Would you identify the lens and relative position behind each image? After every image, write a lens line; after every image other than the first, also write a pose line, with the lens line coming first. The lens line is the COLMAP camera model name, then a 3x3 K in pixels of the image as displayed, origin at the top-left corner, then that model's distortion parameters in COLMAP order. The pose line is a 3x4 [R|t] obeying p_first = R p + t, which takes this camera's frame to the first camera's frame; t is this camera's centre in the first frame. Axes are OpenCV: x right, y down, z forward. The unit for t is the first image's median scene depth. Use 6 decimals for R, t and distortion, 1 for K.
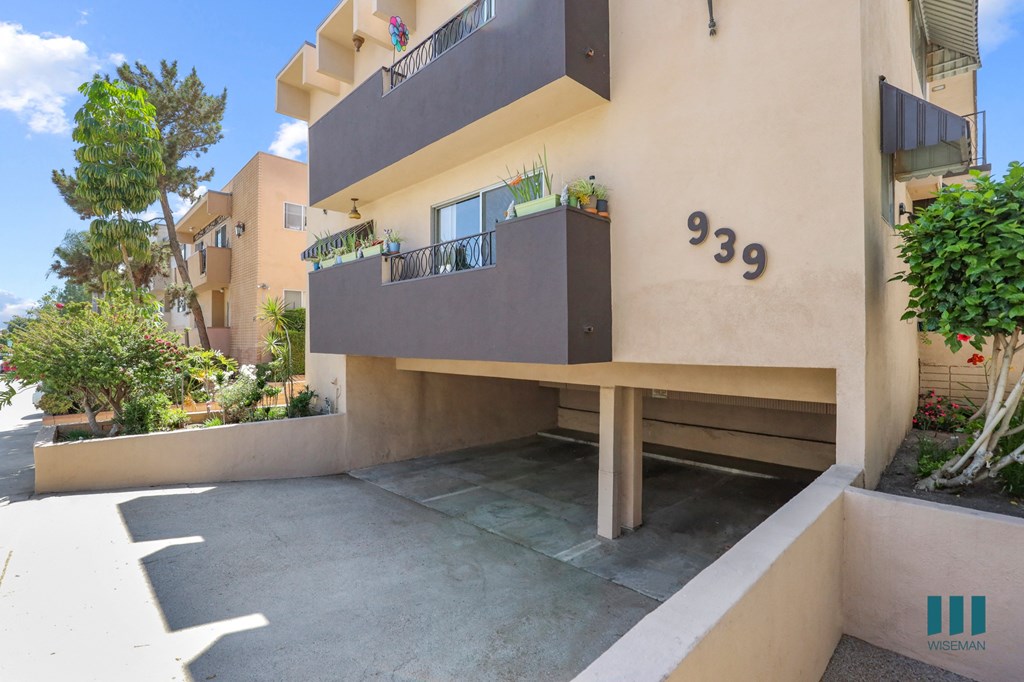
lens RADIAL K [[464.8, 0, 509.3], [0, 464.8, 338.5], [0, 0, 1]] dist [-0.027563, 0.008473]
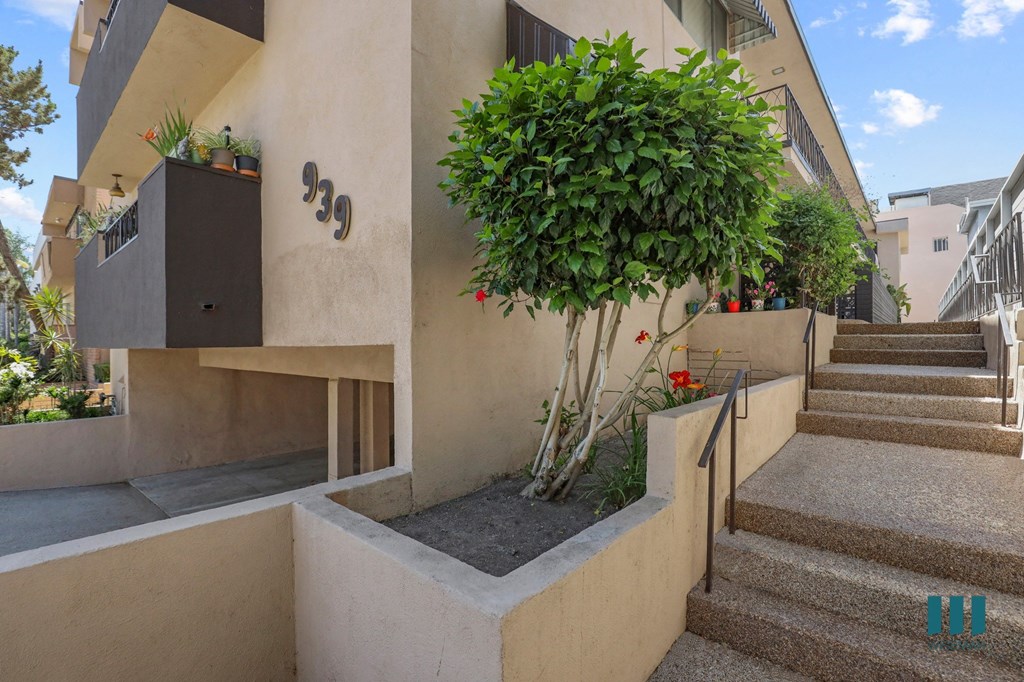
lens RADIAL K [[464.8, 0, 509.3], [0, 464.8, 338.5], [0, 0, 1]] dist [-0.027563, 0.008473]
pose [[0.998382, -0.007185, 0.056413, 0.372476], [0.007571, 0.999949, -0.006629, 0.027128], [-0.056363, 0.007045, 0.998386, 0.076733]]
